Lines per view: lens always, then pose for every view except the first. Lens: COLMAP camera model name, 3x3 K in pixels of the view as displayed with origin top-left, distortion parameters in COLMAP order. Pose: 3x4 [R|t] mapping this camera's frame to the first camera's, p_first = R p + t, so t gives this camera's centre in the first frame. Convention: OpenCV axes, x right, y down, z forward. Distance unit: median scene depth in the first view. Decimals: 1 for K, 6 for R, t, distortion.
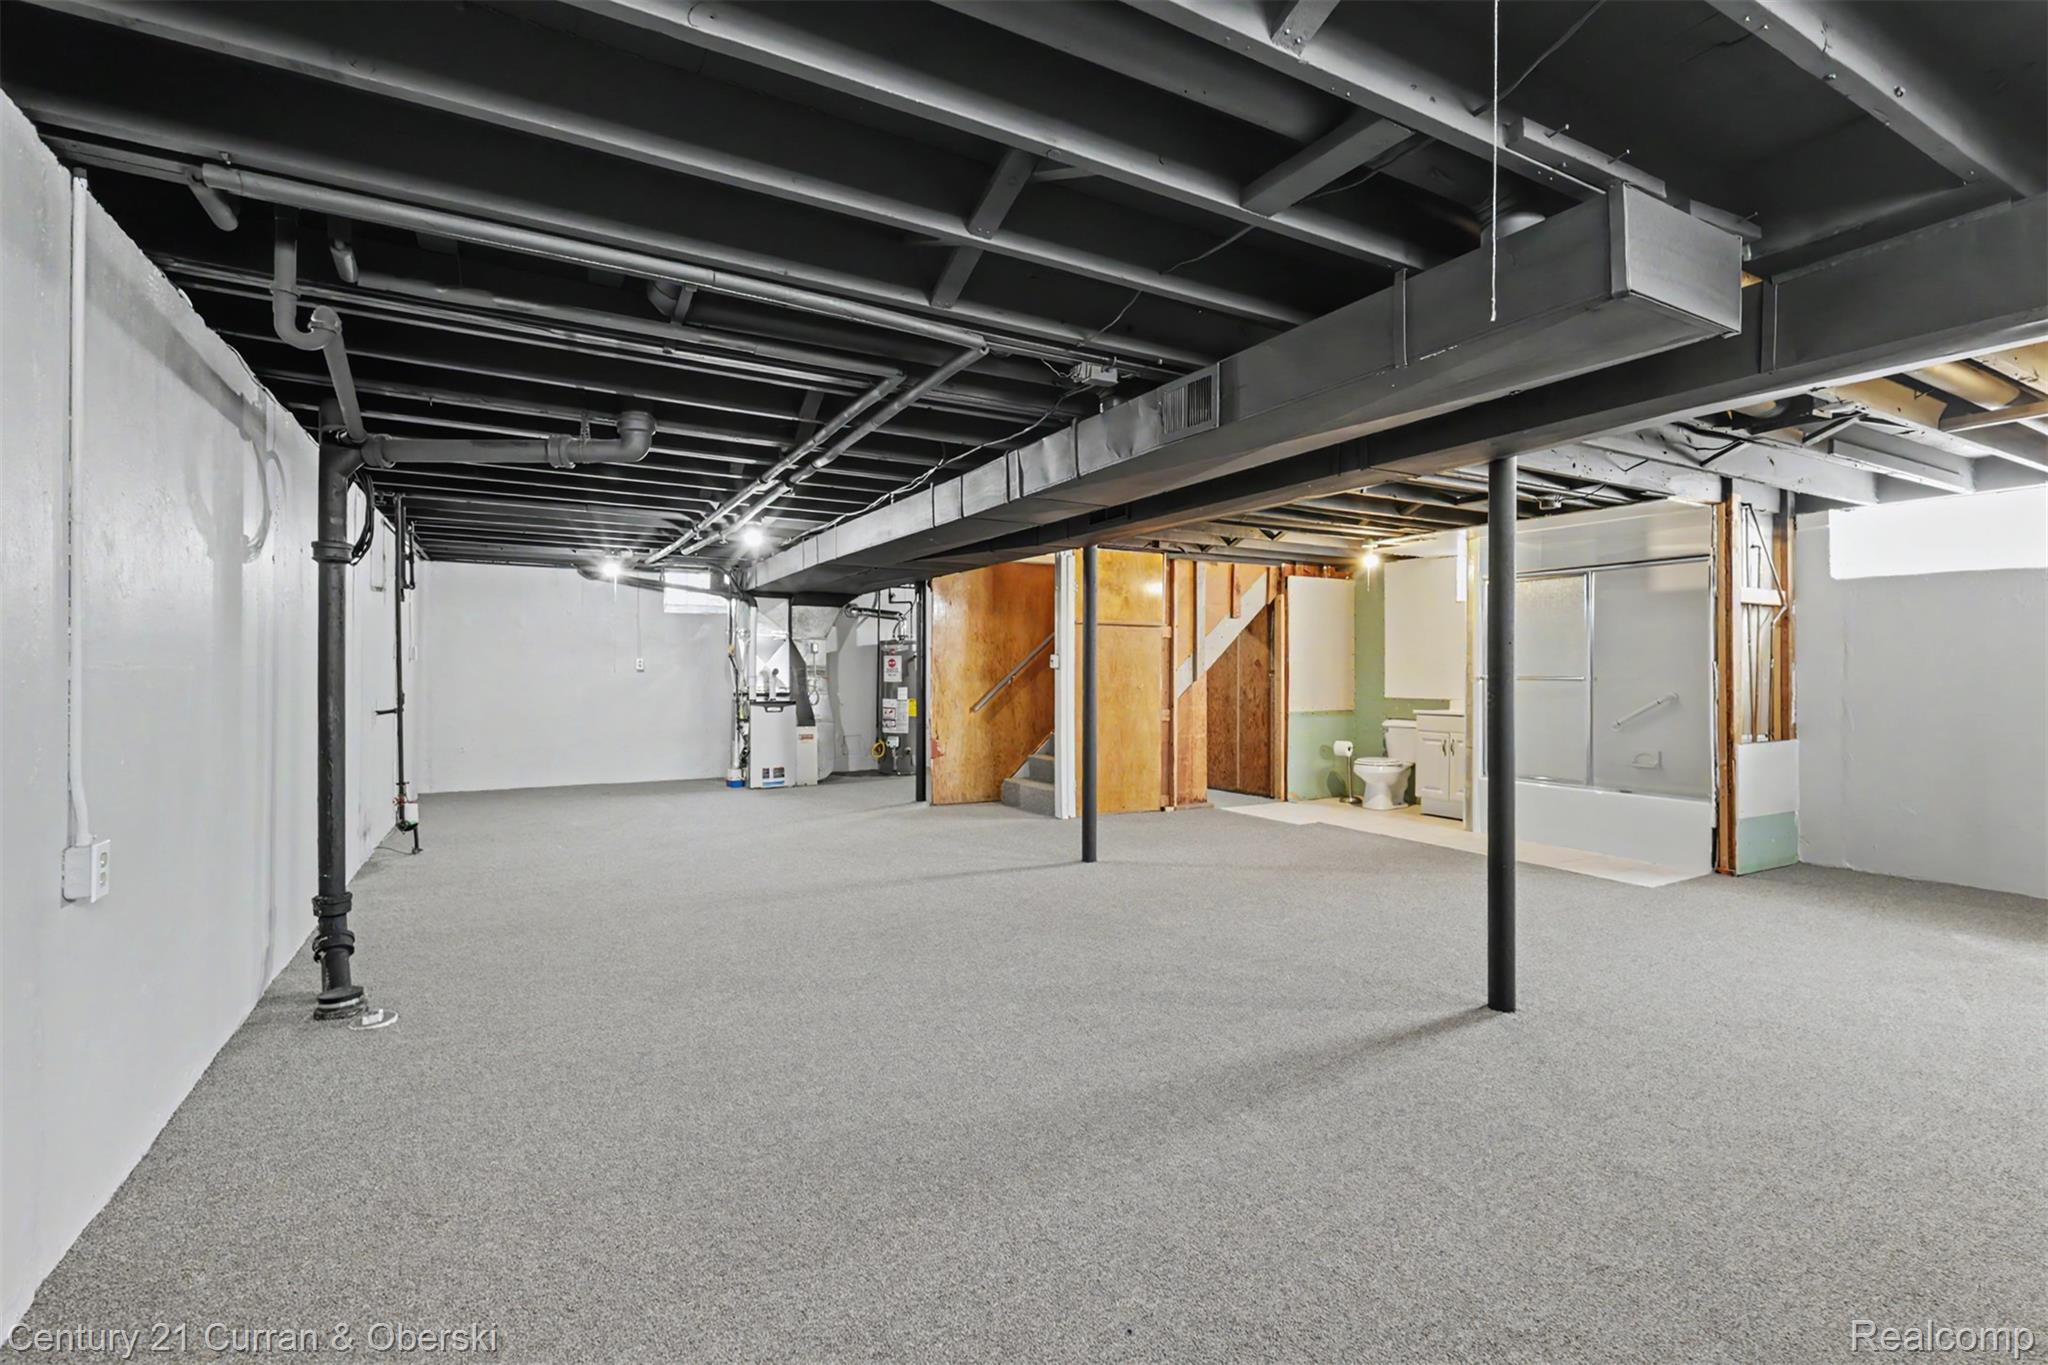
lens RADIAL K [[905.5, 0, 1025.3], [0, 905.5, 668.9], [0, 0, 1]] dist [0.001237, 0.000286]
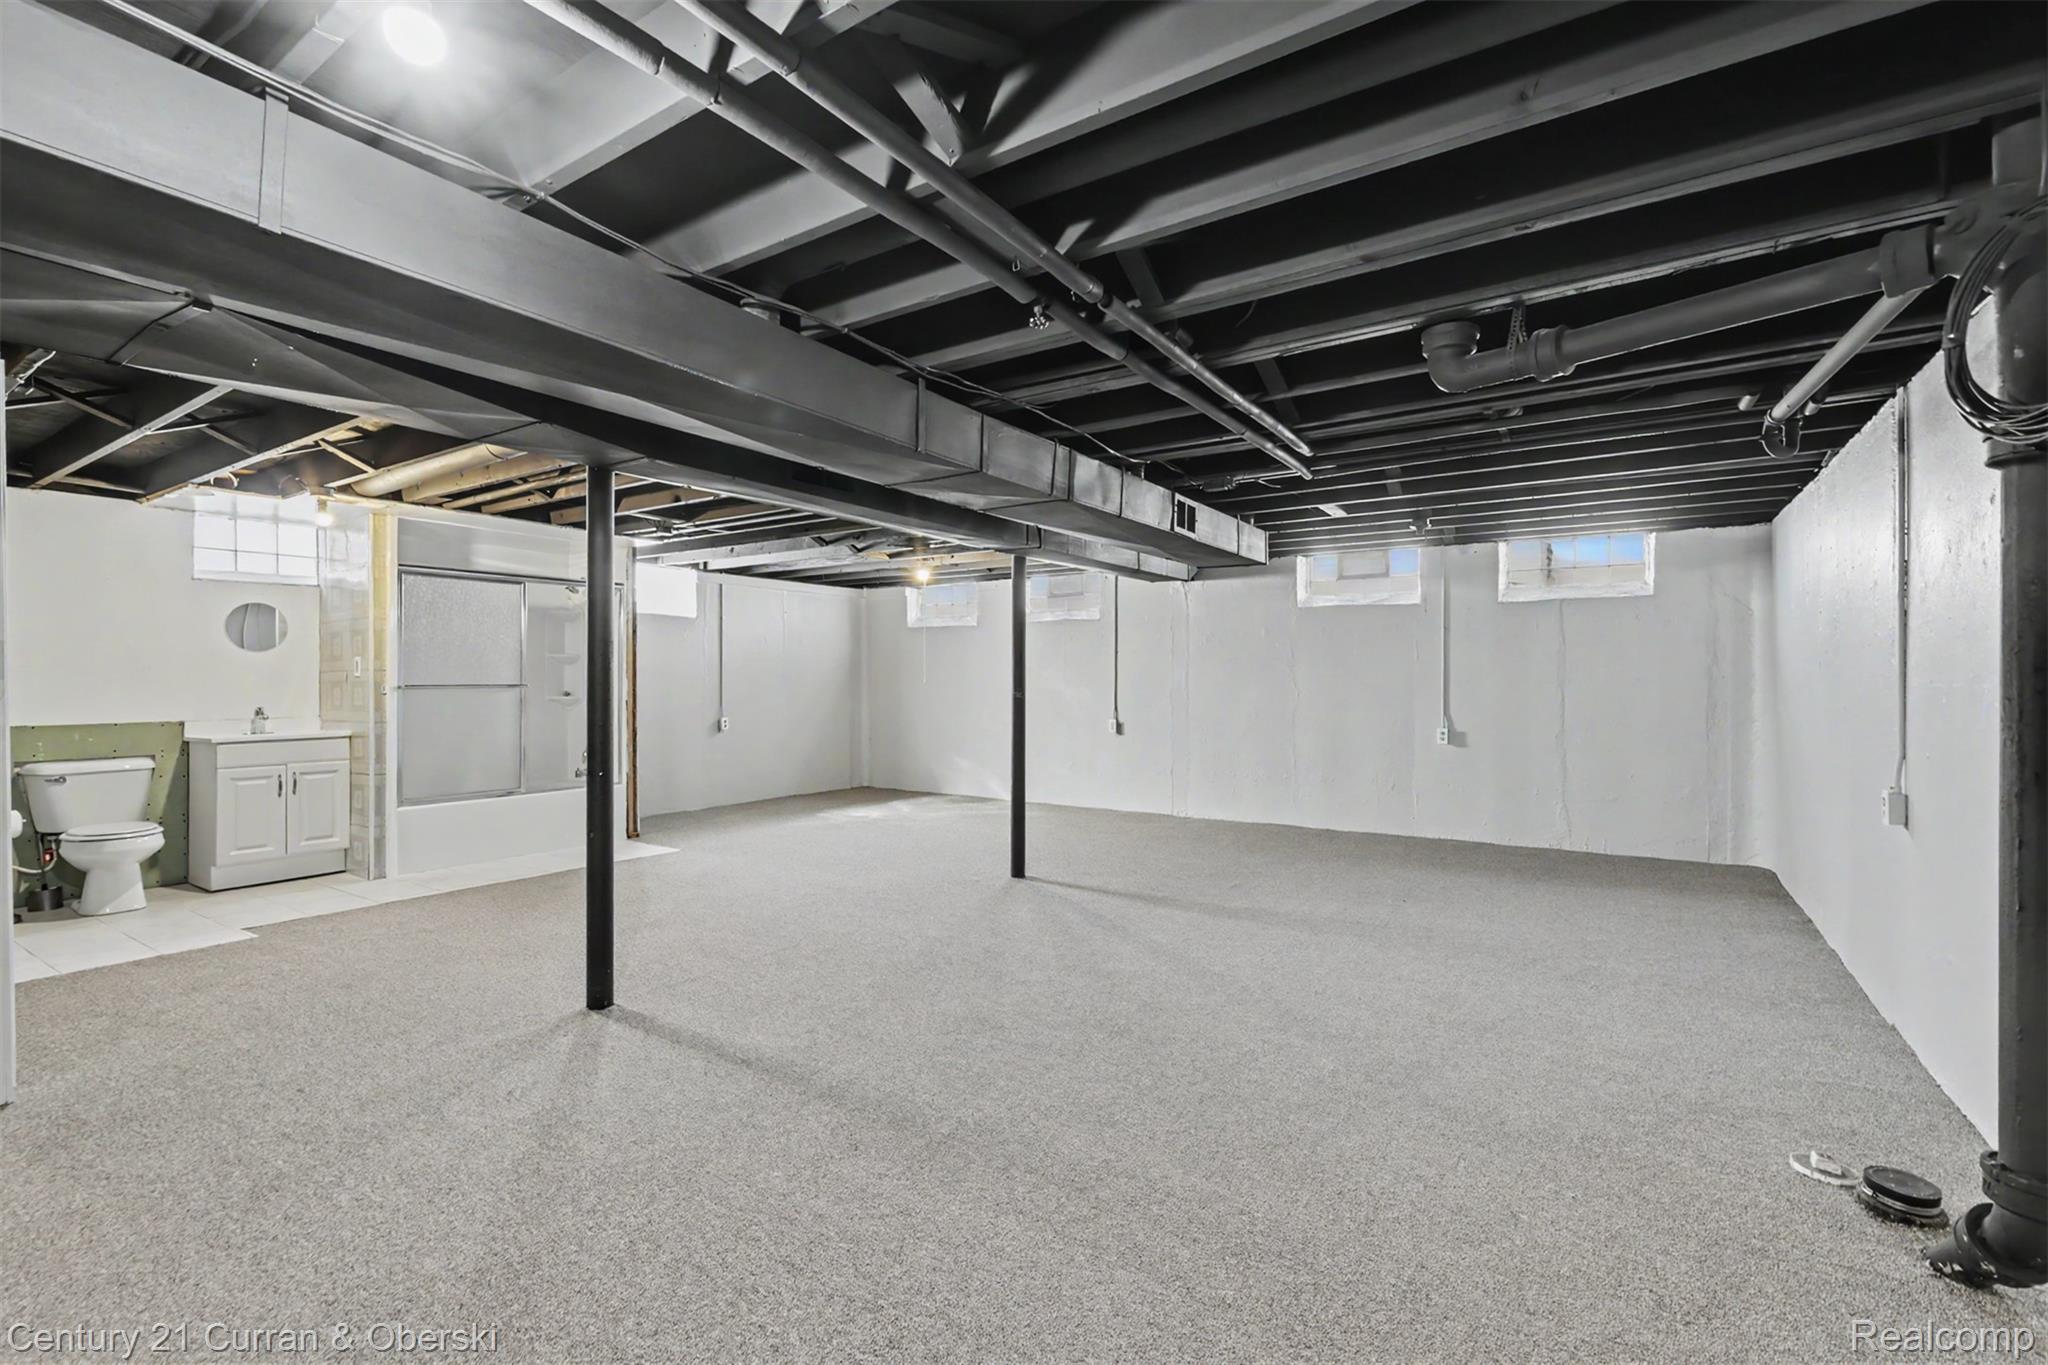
lens RADIAL K [[910.4, 0, 1025.9], [0, 910.4, 681.0], [0, 0, 1]] dist [-0.001161, 0.000416]
pose [[-0.459531, -0.003785, 0.888153, -0.404872], [-0.002200, 0.999993, 0.003123, 0.000164], [-0.888159, -0.000519, -0.459536, 0.713508]]
